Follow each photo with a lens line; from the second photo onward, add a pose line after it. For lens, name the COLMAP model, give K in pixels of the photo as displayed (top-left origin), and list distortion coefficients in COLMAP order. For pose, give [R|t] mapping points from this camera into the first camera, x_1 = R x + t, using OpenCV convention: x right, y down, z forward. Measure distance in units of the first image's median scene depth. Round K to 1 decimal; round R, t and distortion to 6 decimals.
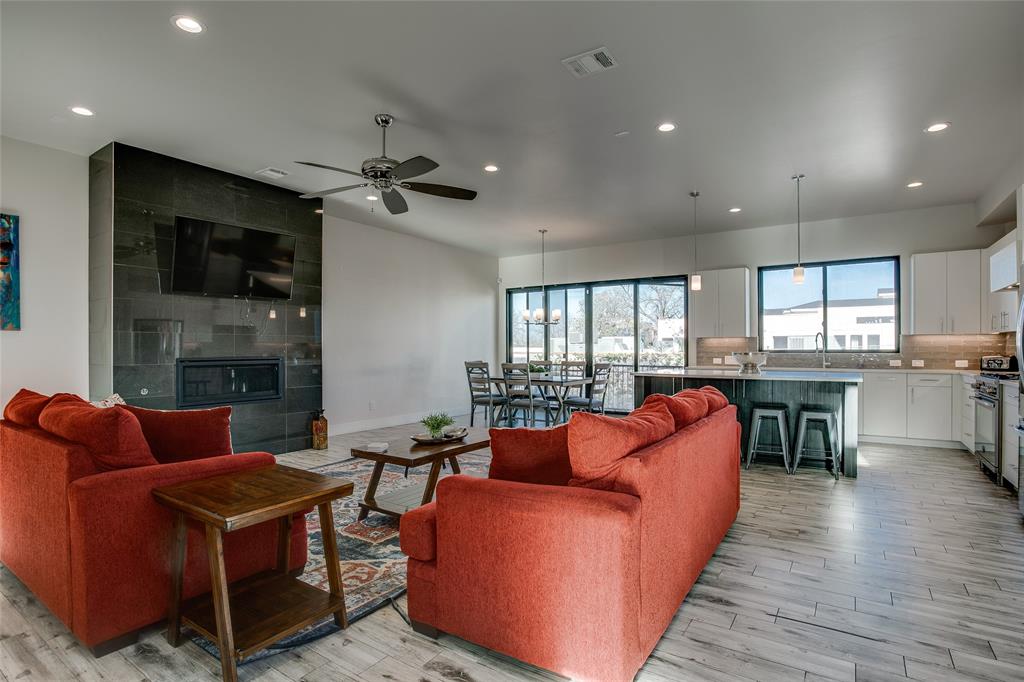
lens RADIAL K [[517.4, 0, 513.6], [0, 517.4, 346.8], [0, 0, 1]] dist [-0.052568, 0.016810]
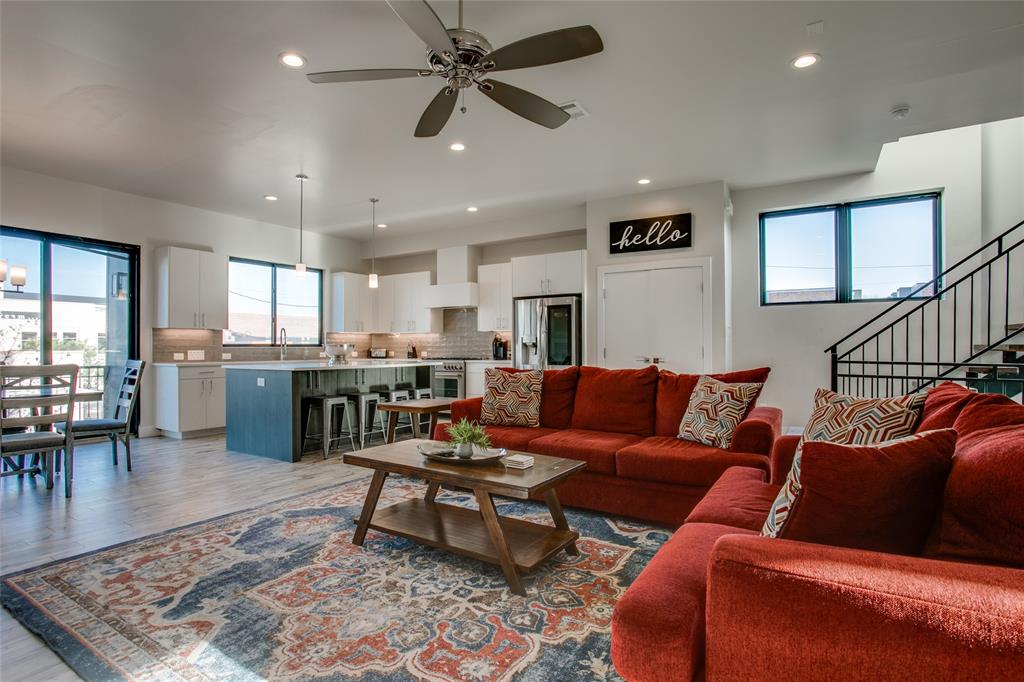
lens RADIAL K [[517.4, 0, 507.2], [0, 517.4, 342.6], [0, 0, 1]] dist [-0.052568, 0.016810]
pose [[-0.019738, 0.010464, 0.999750, -0.541577], [-0.001304, 0.999944, -0.010492, 0.014694], [-0.999804, -0.001511, -0.019723, 0.576563]]
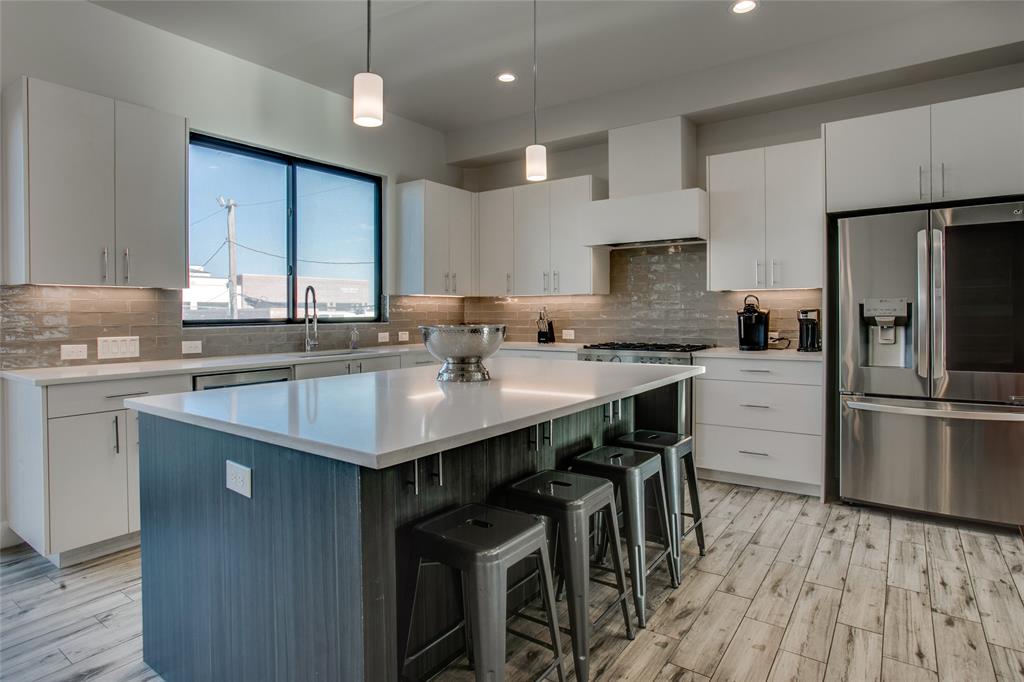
lens RADIAL K [[546.6, 0, 503.1], [0, 546.6, 314.4], [0, 0, 1]] dist [-0.042858, 0.017352]
pose [[0.045635, -0.002739, 0.998954, 0.040763], [0.001445, 0.999995, 0.002676, 0.000282], [-0.998957, 0.001322, 0.045639, 0.822313]]
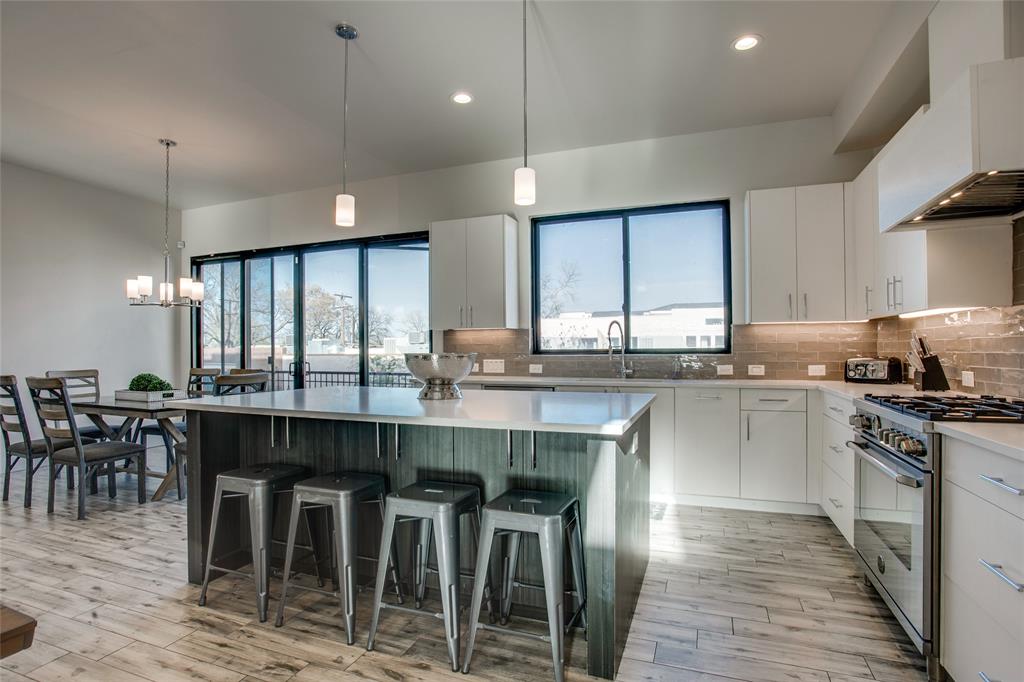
lens RADIAL K [[517.4, 0, 518.0], [0, 517.4, 342.4], [0, 0, 1]] dist [-0.052568, 0.016810]
pose [[0.972204, -0.000828, 0.234135, 0.365074], [0.003544, 0.999931, -0.011179, 0.004479], [-0.234110, 0.011698, 0.972140, 0.449046]]
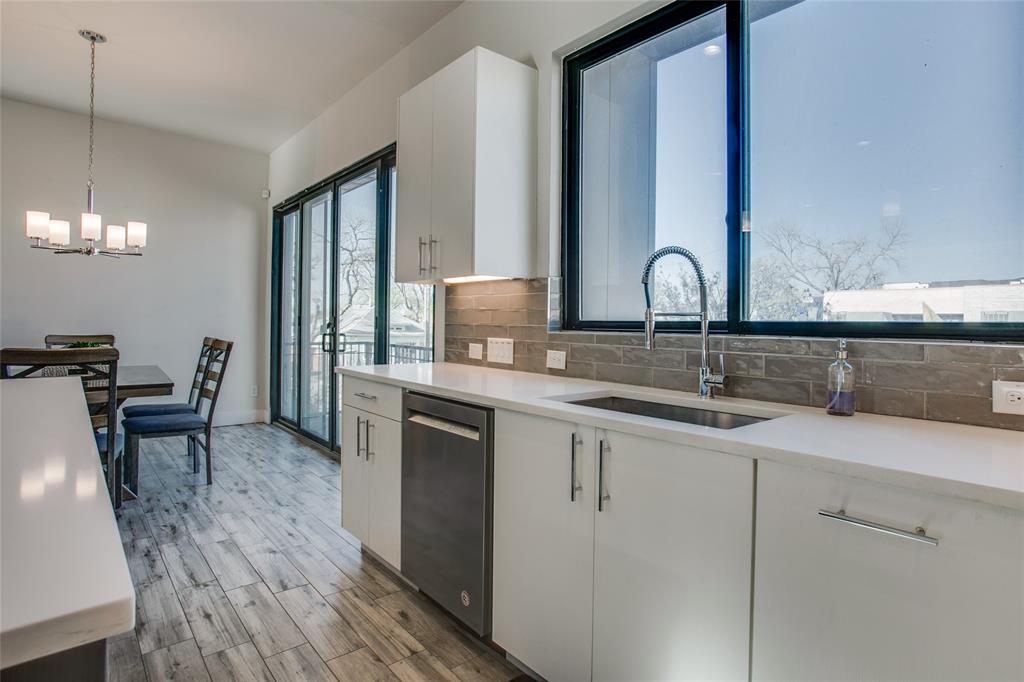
lens RADIAL K [[546.6, 0, 561.0], [0, 546.6, 317.4], [0, 0, 1]] dist [-0.042858, 0.017352]
pose [[0.972763, 0.017387, -0.231148, 0.650373], [-0.019769, 0.999773, -0.007991, 0.007600], [0.230957, 0.012343, 0.972886, 0.789067]]
